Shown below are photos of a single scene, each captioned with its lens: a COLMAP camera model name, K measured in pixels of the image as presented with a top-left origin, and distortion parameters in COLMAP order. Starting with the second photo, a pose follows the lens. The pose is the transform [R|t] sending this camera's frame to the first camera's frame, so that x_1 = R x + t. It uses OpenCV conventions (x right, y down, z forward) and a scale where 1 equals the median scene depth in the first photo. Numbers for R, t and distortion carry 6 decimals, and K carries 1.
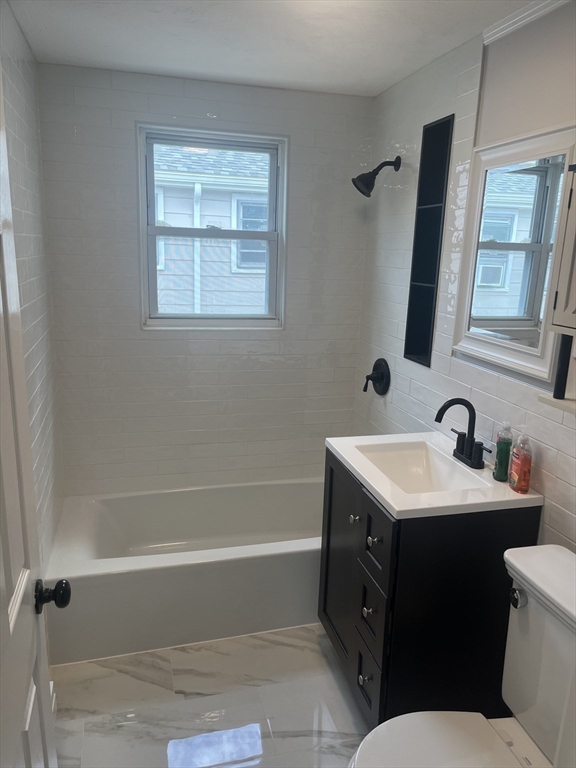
lens RADIAL K [[582.4, 0, 290.6], [0, 582.4, 391.1], [0, 0, 1]] dist [0.061844, -0.086510]
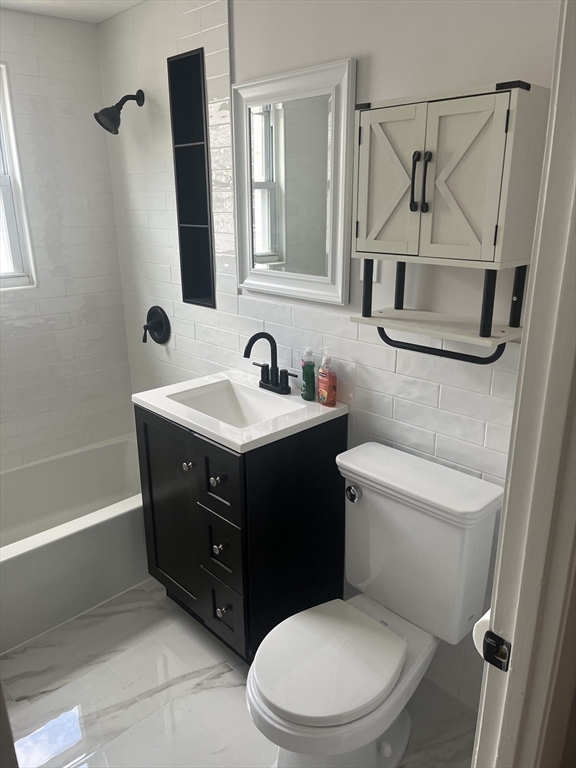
lens RADIAL K [[582.4, 0, 303.0], [0, 582.4, 390.7], [0, 0, 1]] dist [0.061844, -0.086510]
pose [[0.879595, -0.186020, 0.437846, -0.119489], [0.146571, 0.981576, 0.122576, -0.002137], [-0.452581, -0.043642, 0.890655, 0.017941]]
